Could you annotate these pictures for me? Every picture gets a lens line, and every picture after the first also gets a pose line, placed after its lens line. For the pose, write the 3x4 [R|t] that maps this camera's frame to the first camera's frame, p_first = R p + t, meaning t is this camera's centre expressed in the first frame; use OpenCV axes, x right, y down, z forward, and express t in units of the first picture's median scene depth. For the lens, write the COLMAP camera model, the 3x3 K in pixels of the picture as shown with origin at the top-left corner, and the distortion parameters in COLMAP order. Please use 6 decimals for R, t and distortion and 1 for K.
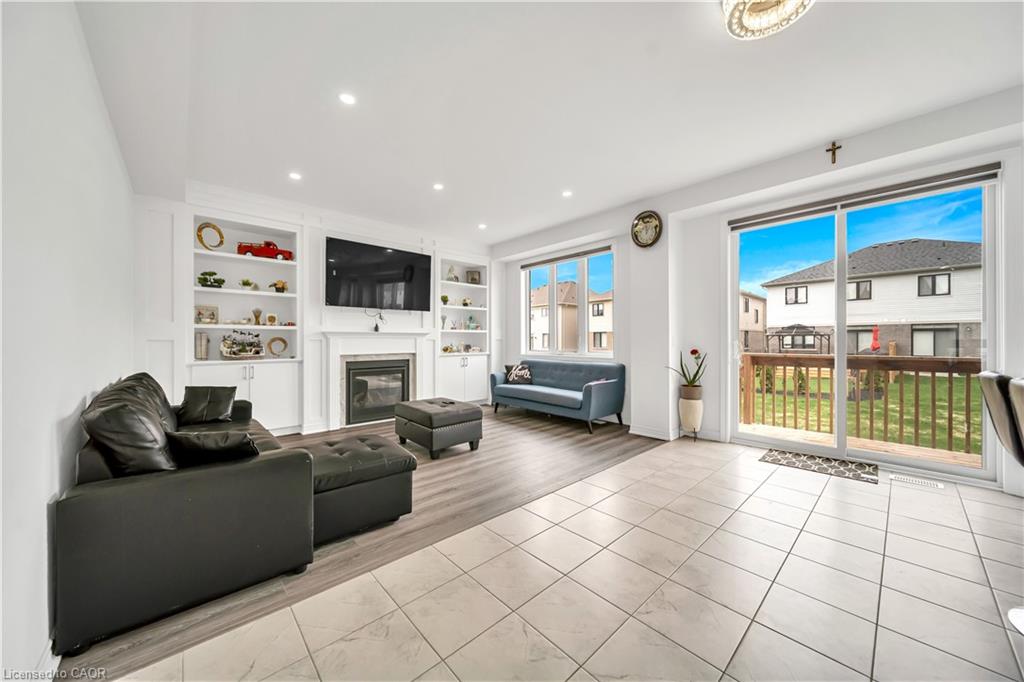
lens RADIAL K [[359.5, 0, 504.3], [0, 359.5, 341.0], [0, 0, 1]] dist [0.002918, -0.001501]
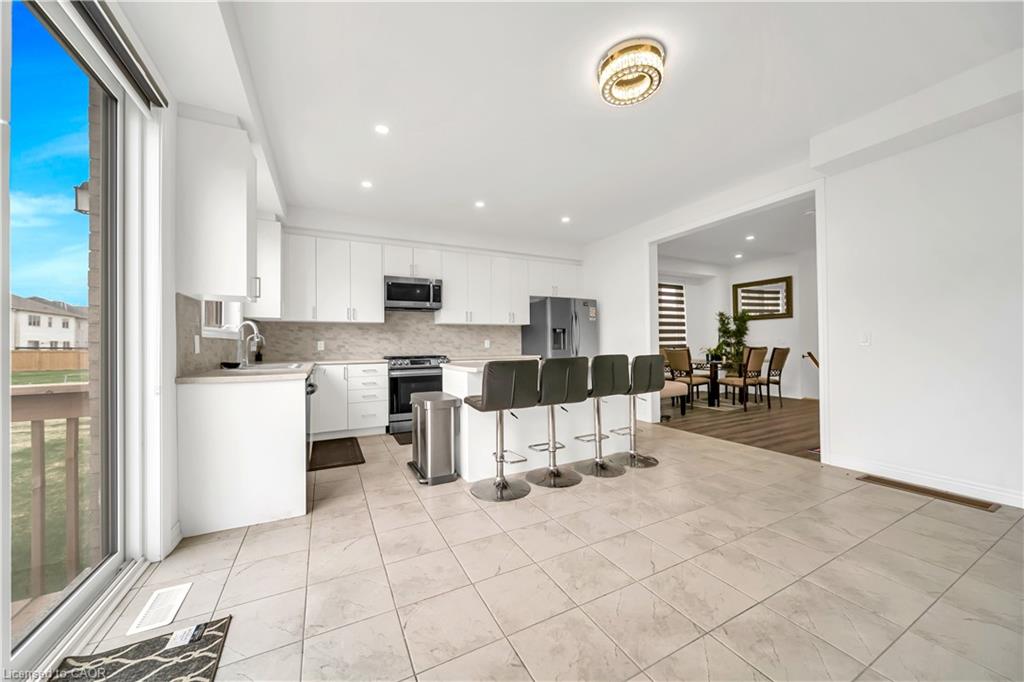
lens RADIAL K [[359.5, 0, 503.2], [0, 359.5, 338.8], [0, 0, 1]] dist [0.002918, -0.001501]
pose [[-0.963863, 0.019451, 0.265686, 0.340997], [0.015526, 0.999737, -0.016867, 0.004854], [-0.265944, -0.012132, -0.963912, 0.947134]]
